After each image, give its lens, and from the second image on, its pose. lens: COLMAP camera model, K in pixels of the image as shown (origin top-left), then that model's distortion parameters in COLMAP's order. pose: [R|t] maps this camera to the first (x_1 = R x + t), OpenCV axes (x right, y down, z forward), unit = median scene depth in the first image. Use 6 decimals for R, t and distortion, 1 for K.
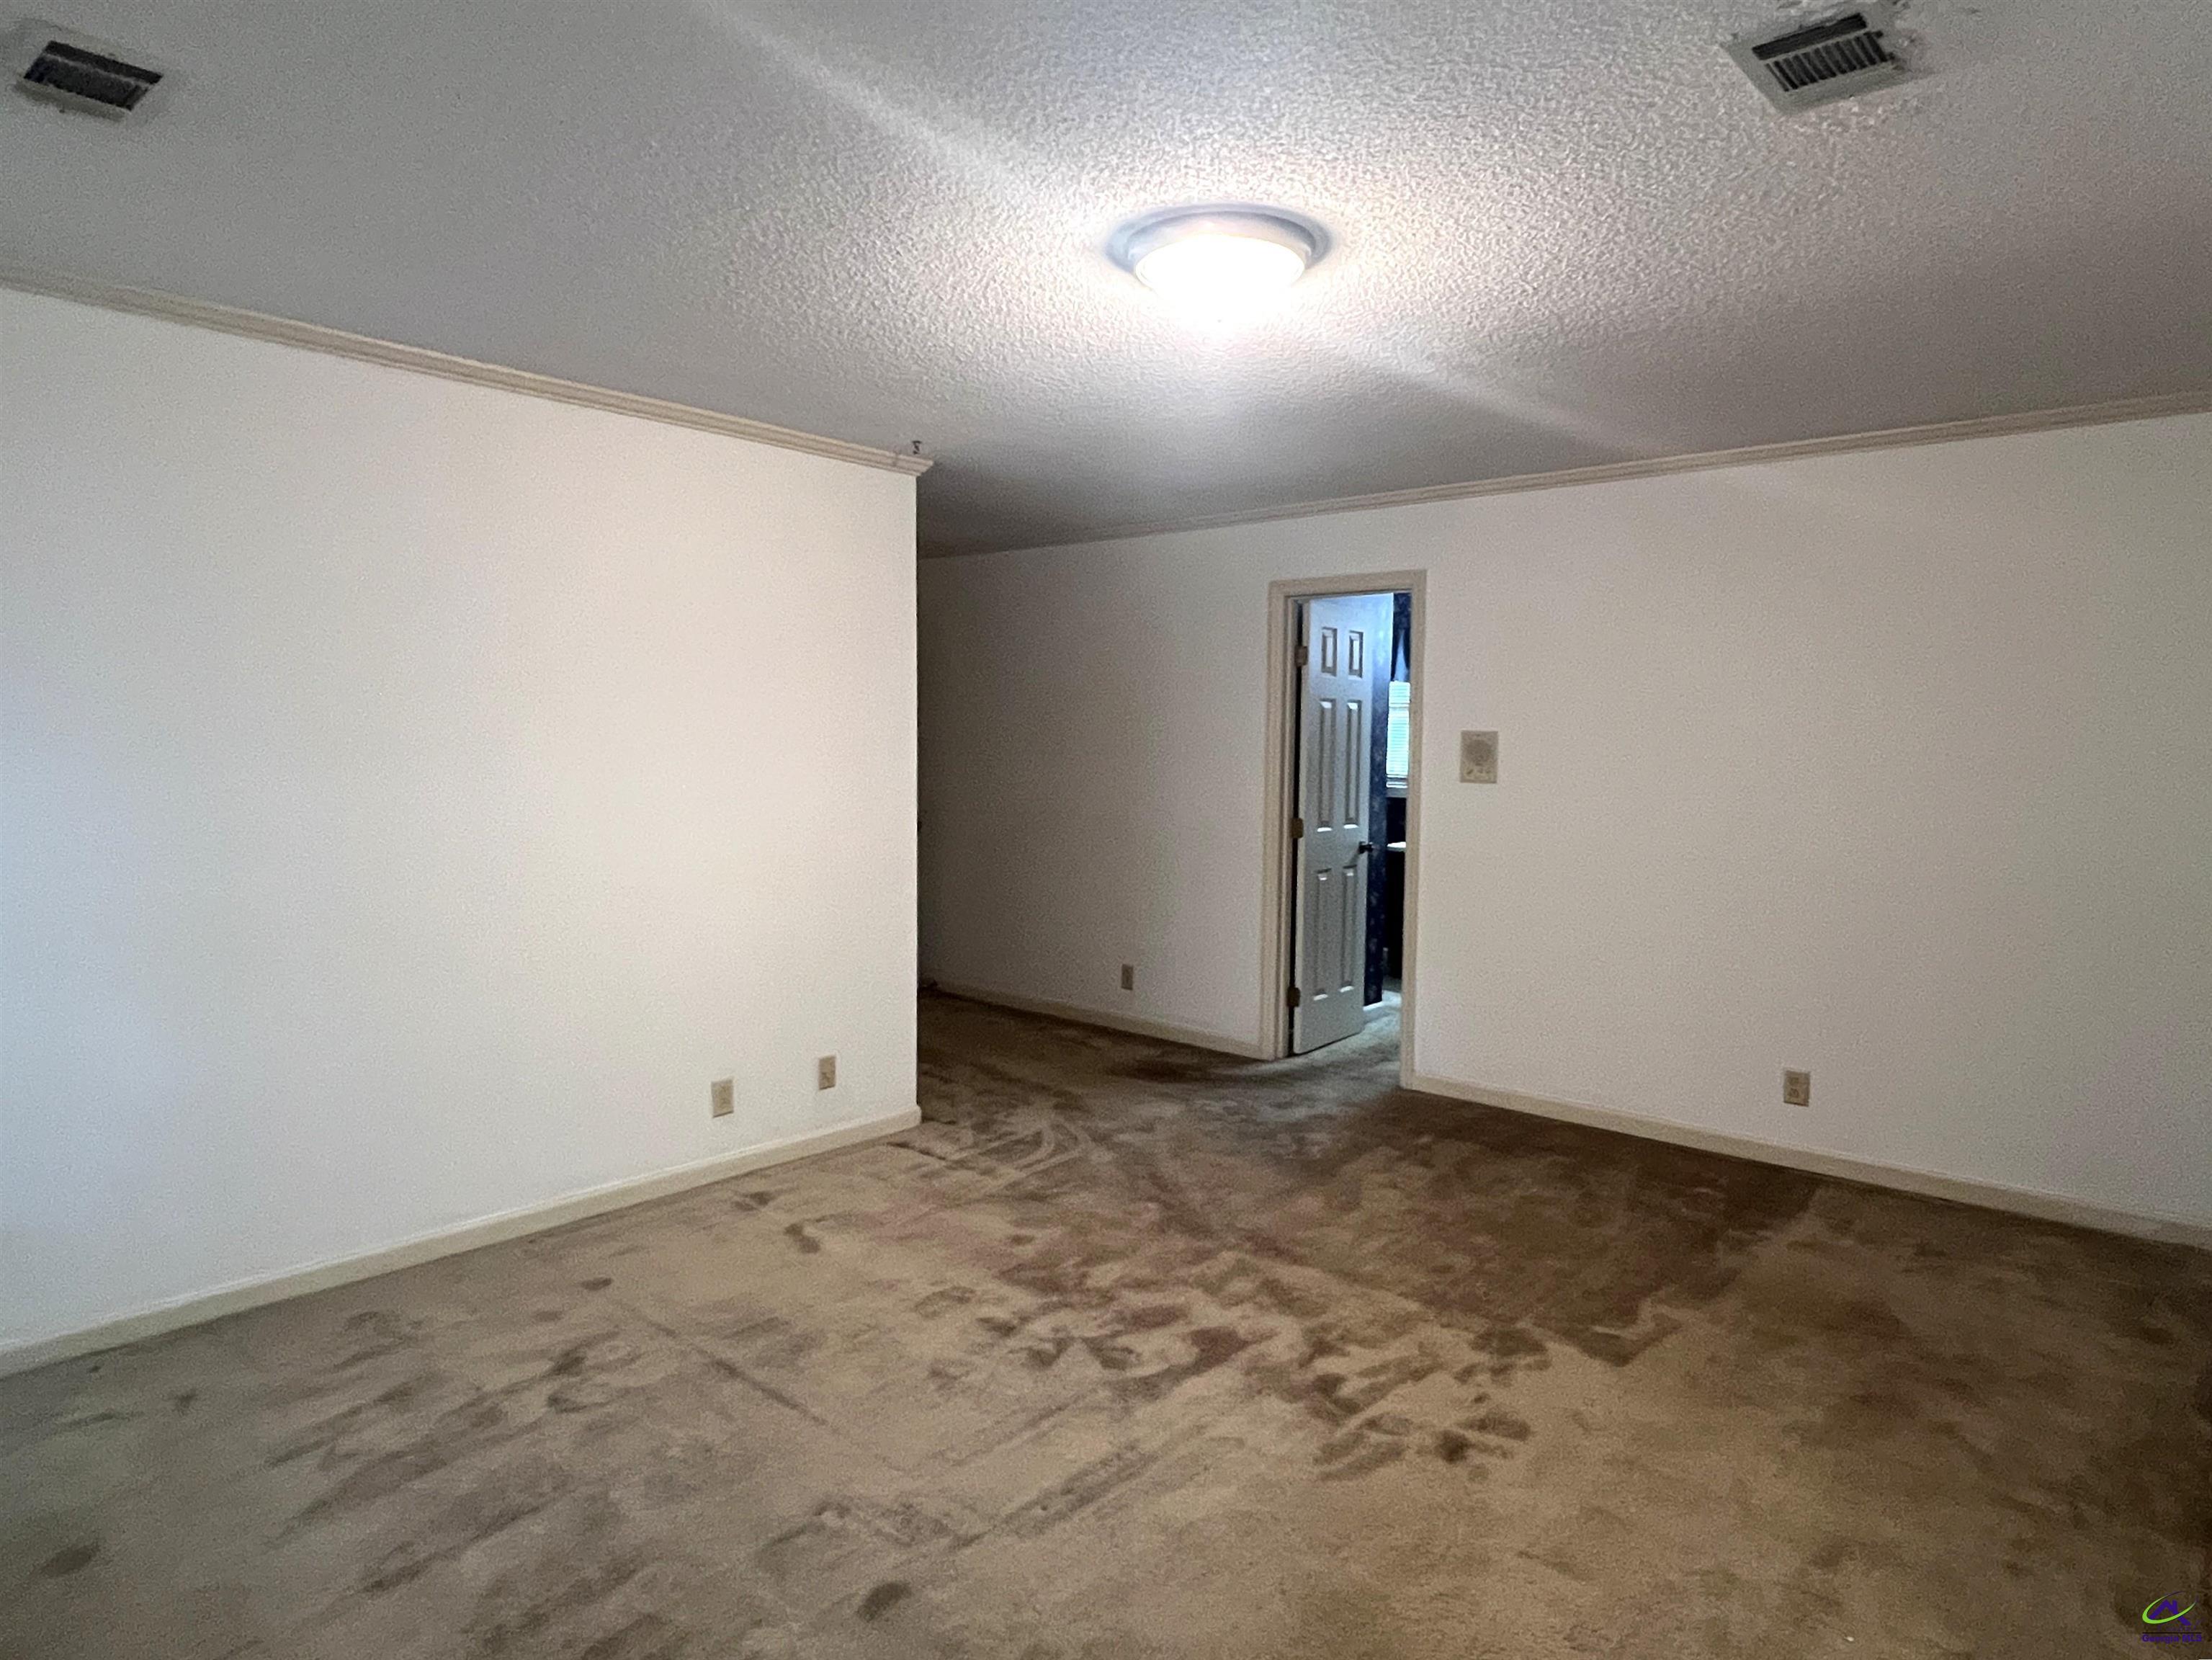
lens RADIAL K [[1322.0, 0, 1105.5], [0, 1322.0, 821.4], [0, 0, 1]] dist [-0.000055, 0.001093]
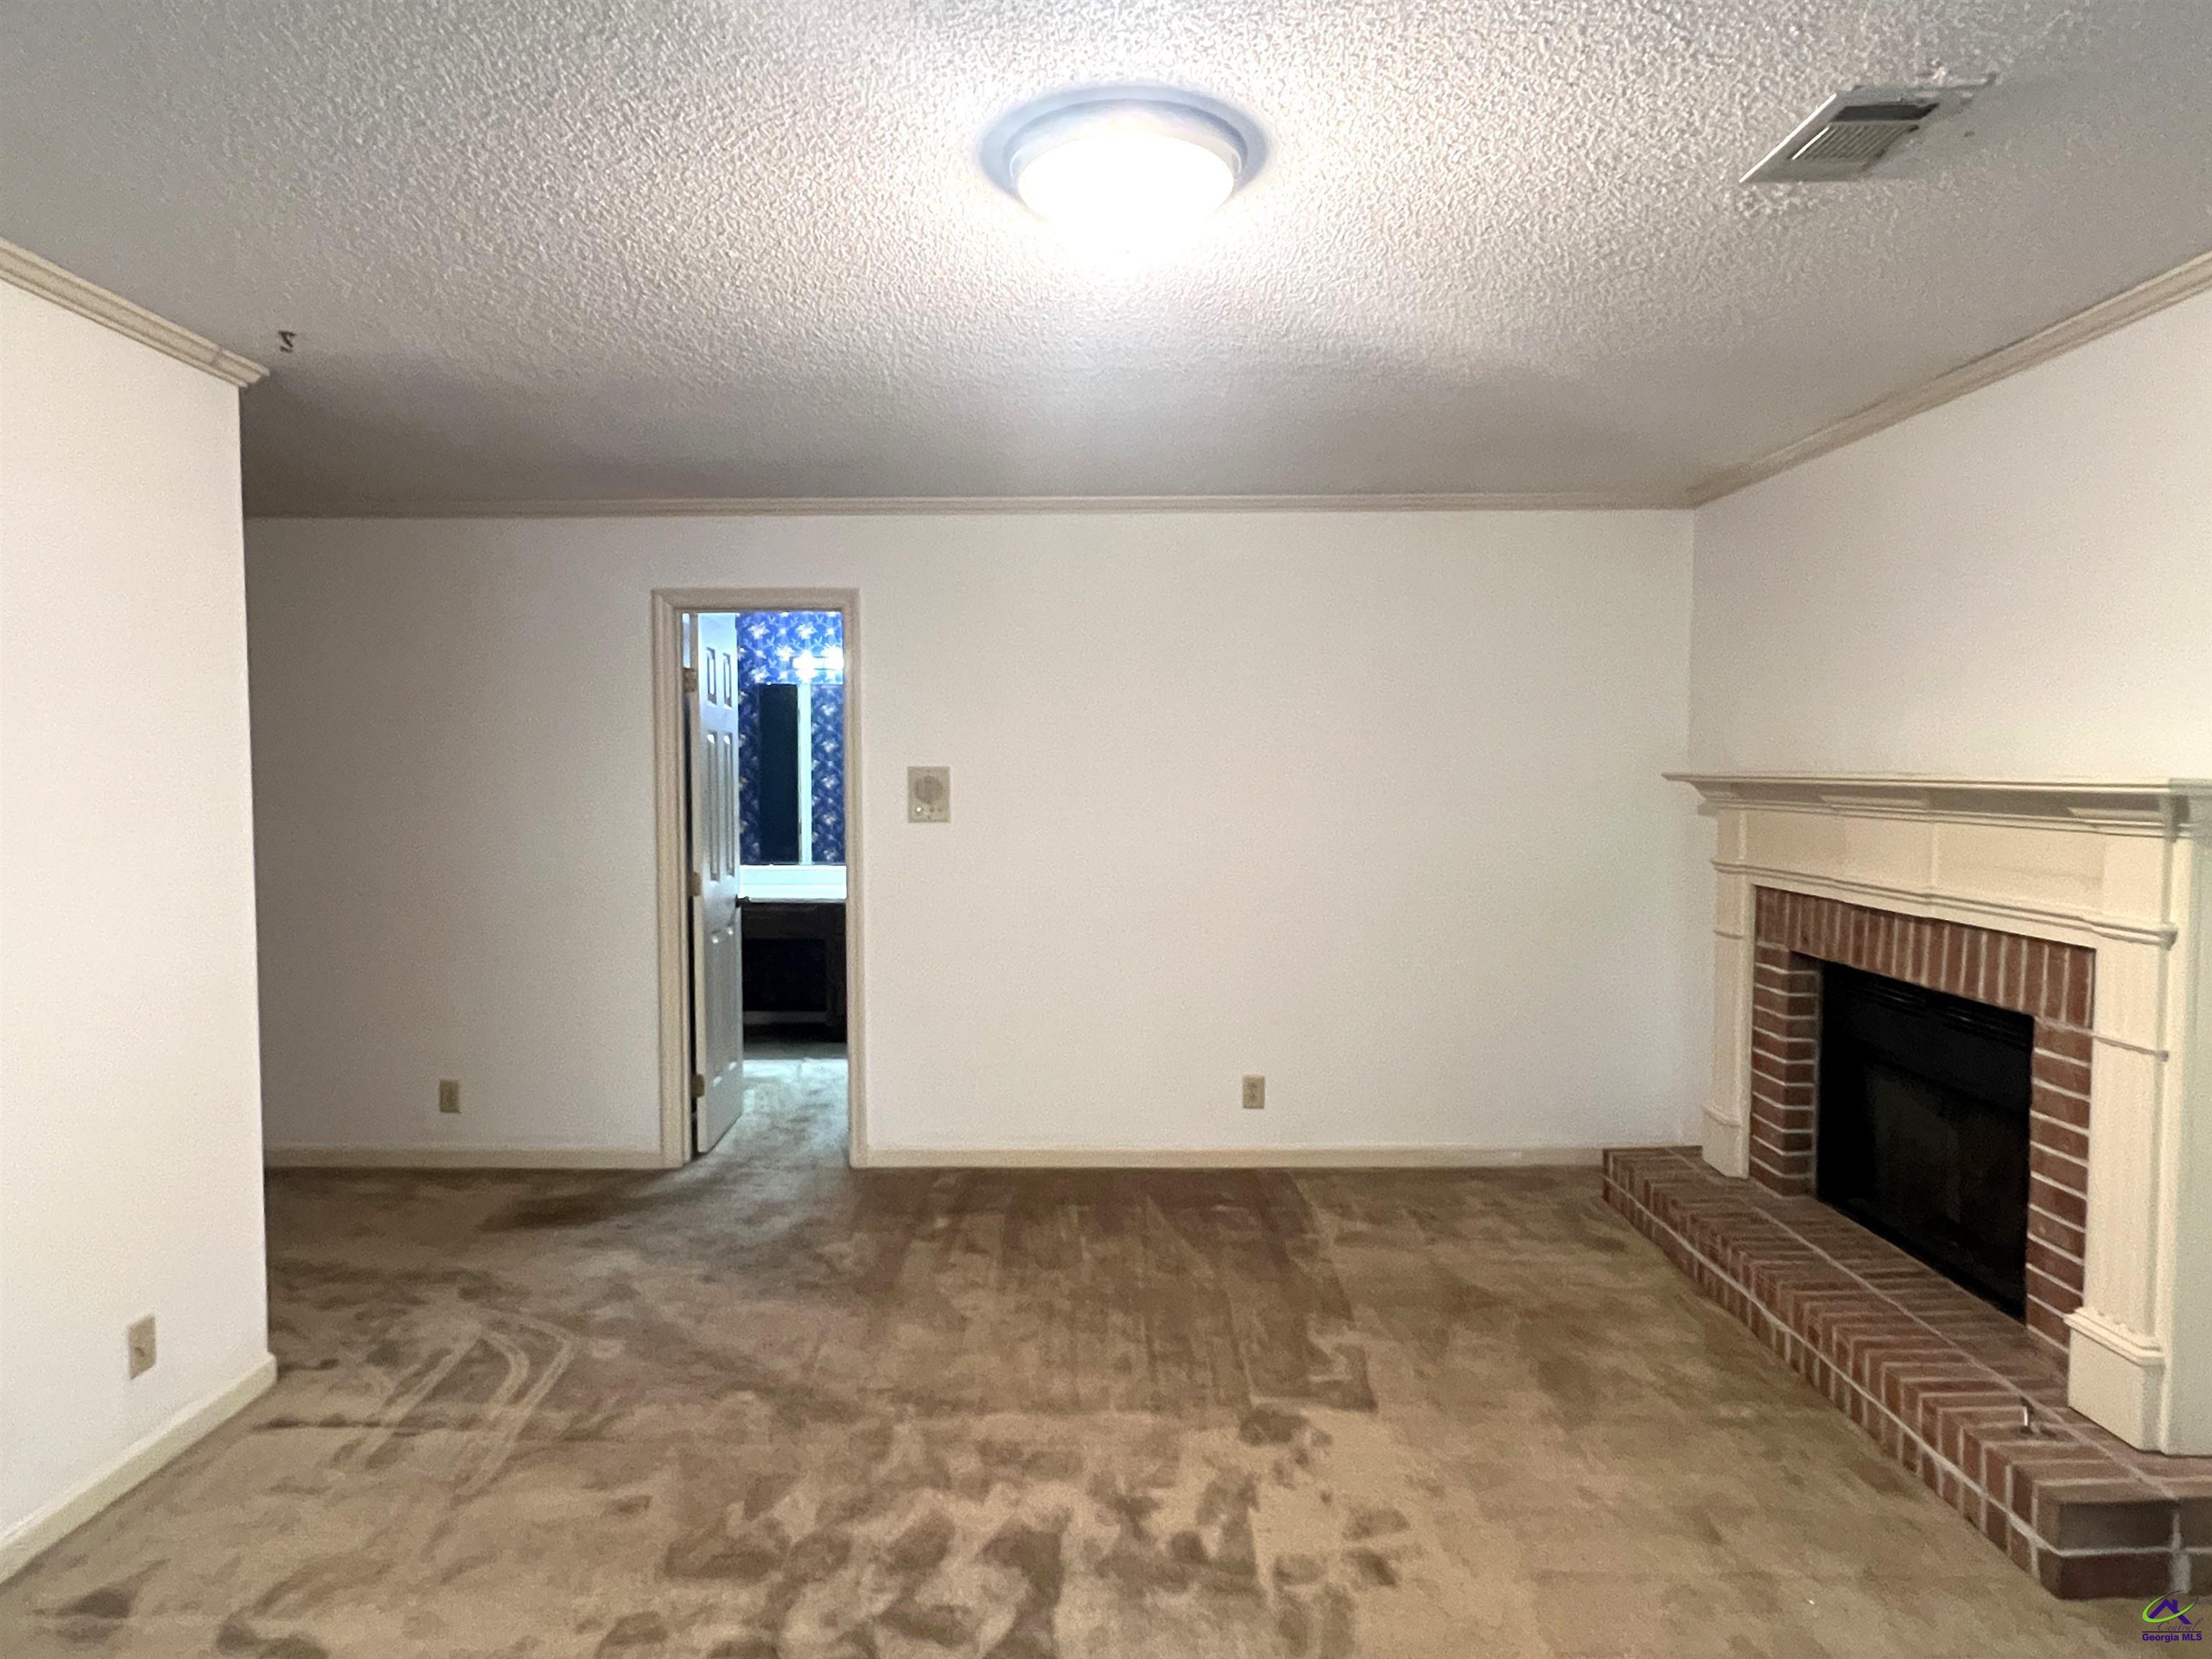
lens RADIAL K [[1321.8, 0, 1105.5], [0, 1321.8, 820.9], [0, 0, 1]] dist [-0.000055, 0.001093]
pose [[0.760254, -0.039556, 0.648421, -0.271858], [0.055522, 0.998449, -0.004189, -0.023728], [-0.647249, 0.039186, 0.761271, 0.258933]]
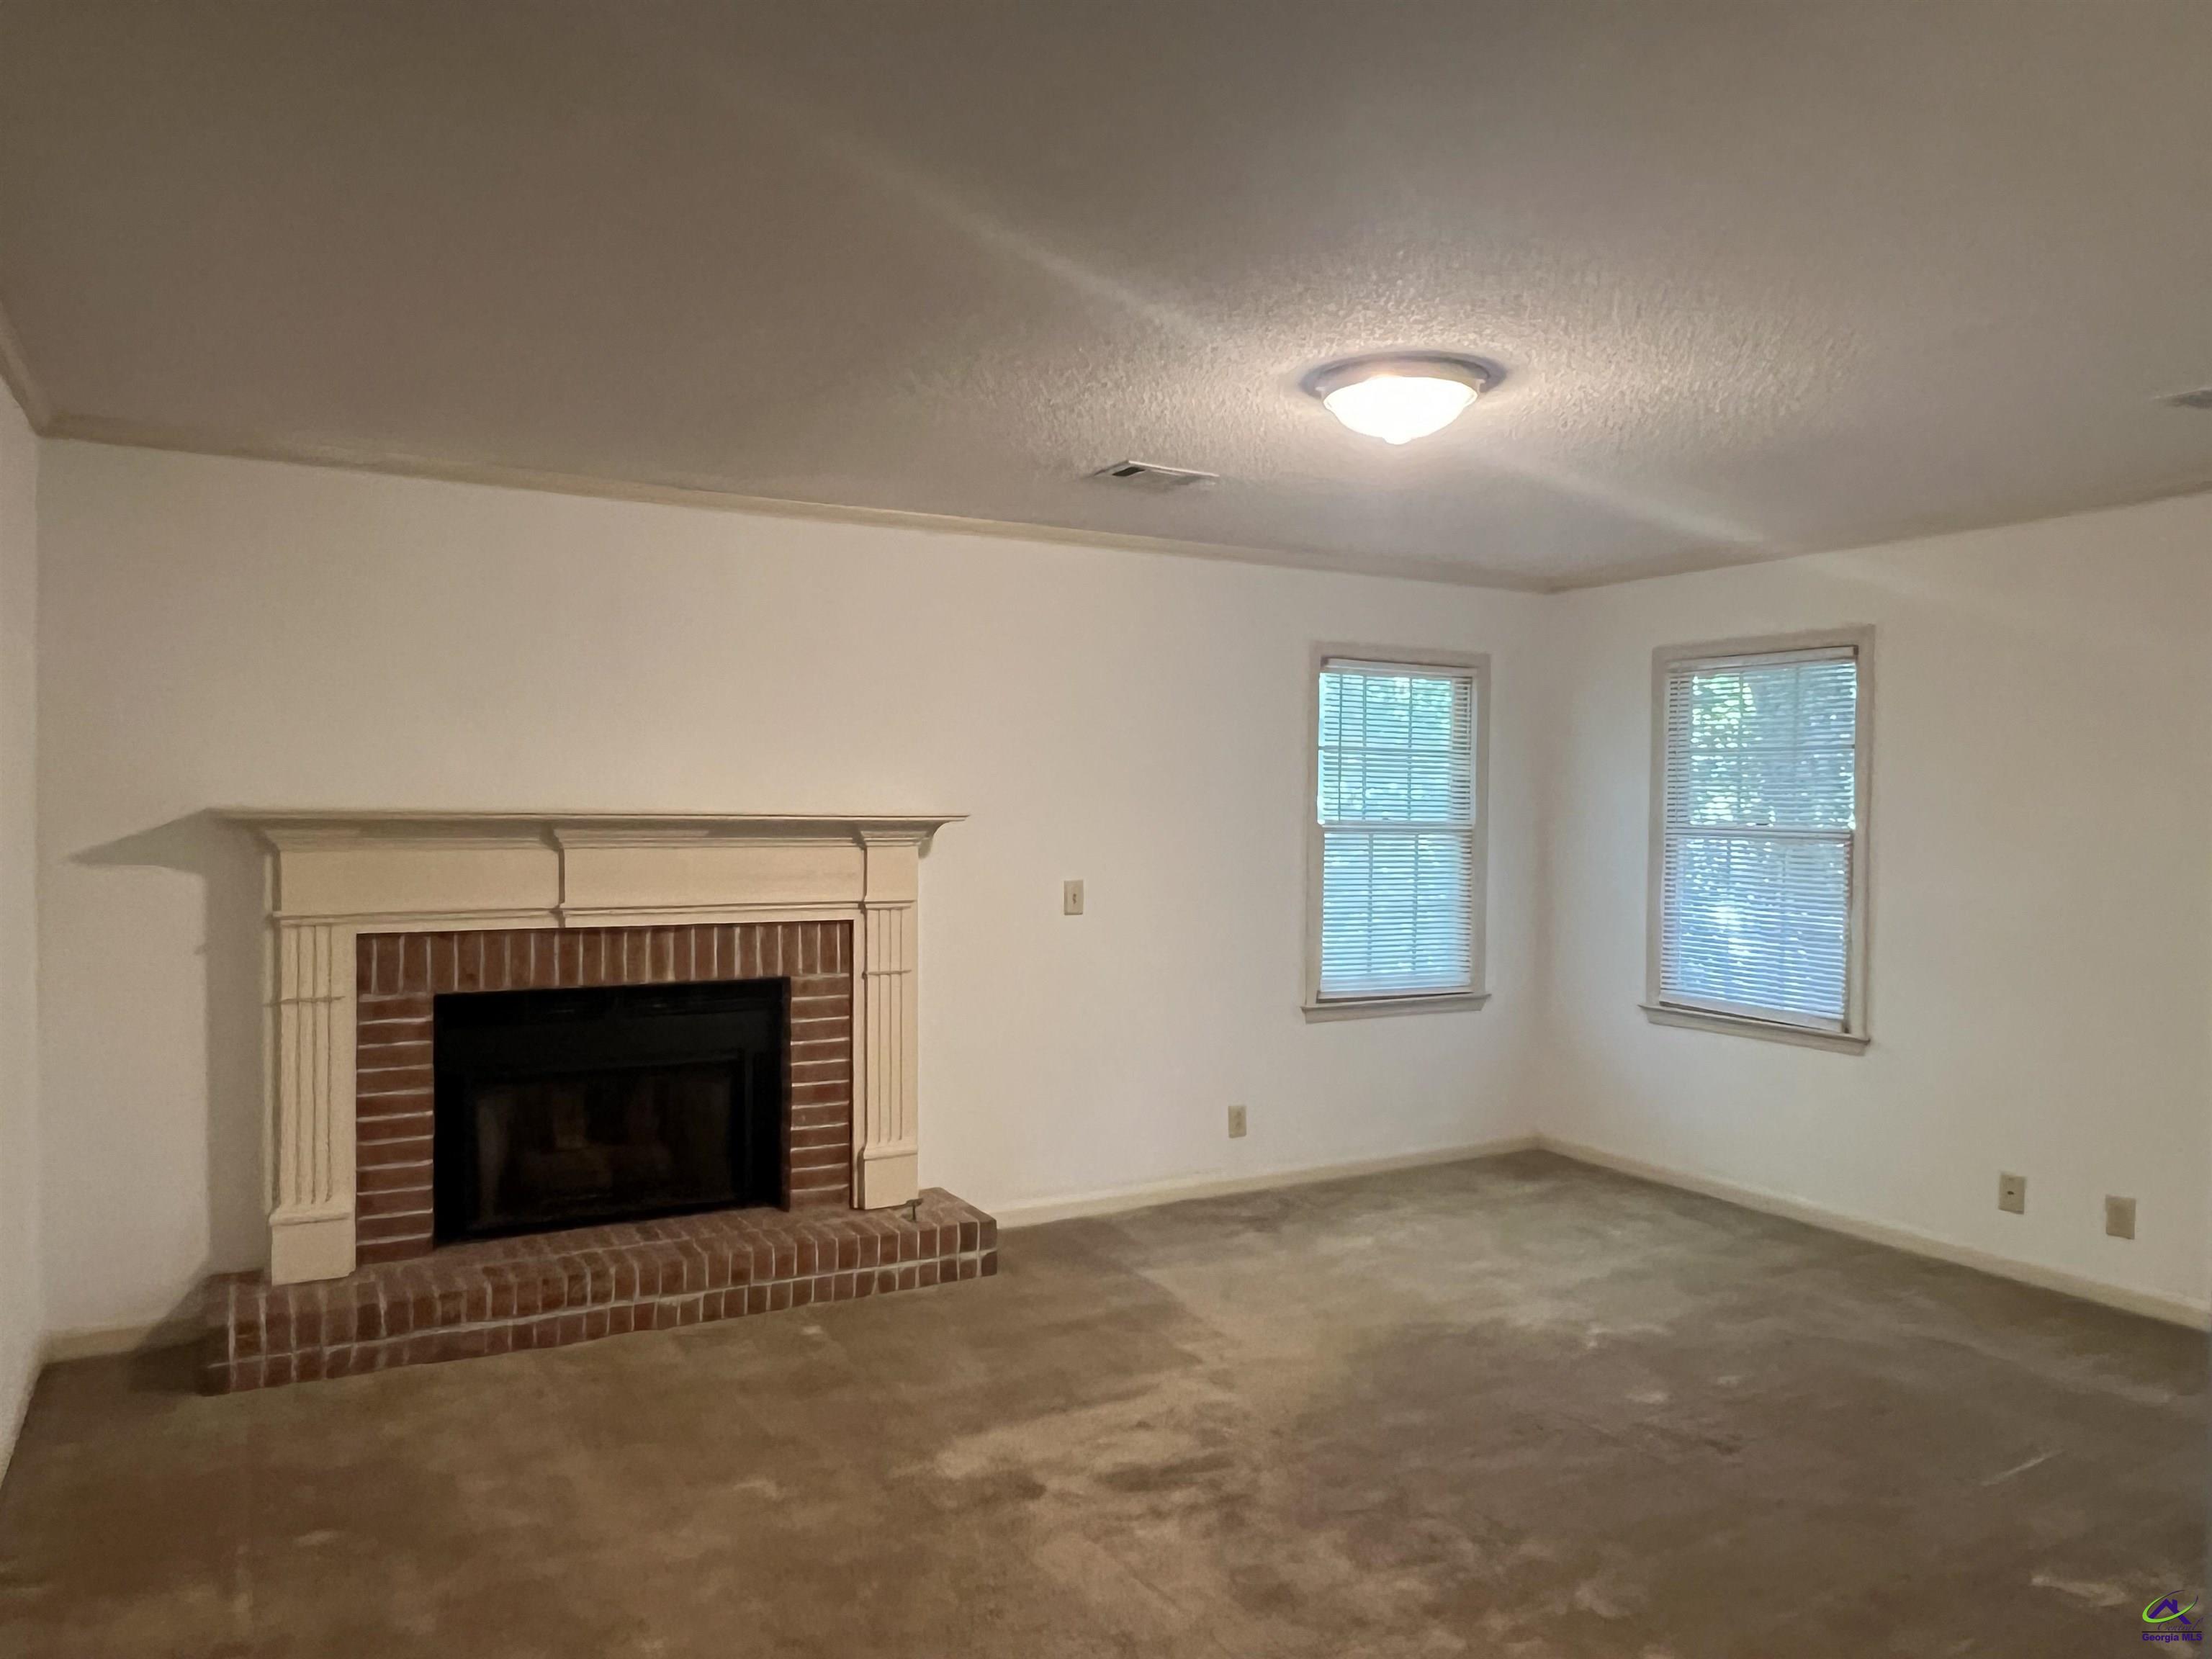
lens RADIAL K [[1501.9, 0, 1109.0], [0, 1501.9, 827.6], [0, 0, 1]] dist [-0.000103, -0.005040]
pose [[-0.940097, -0.031247, 0.339472, -0.074813], [-0.000303, 0.995867, 0.090825, -0.109892], [-0.340907, 0.085282, -0.936221, 1.402382]]
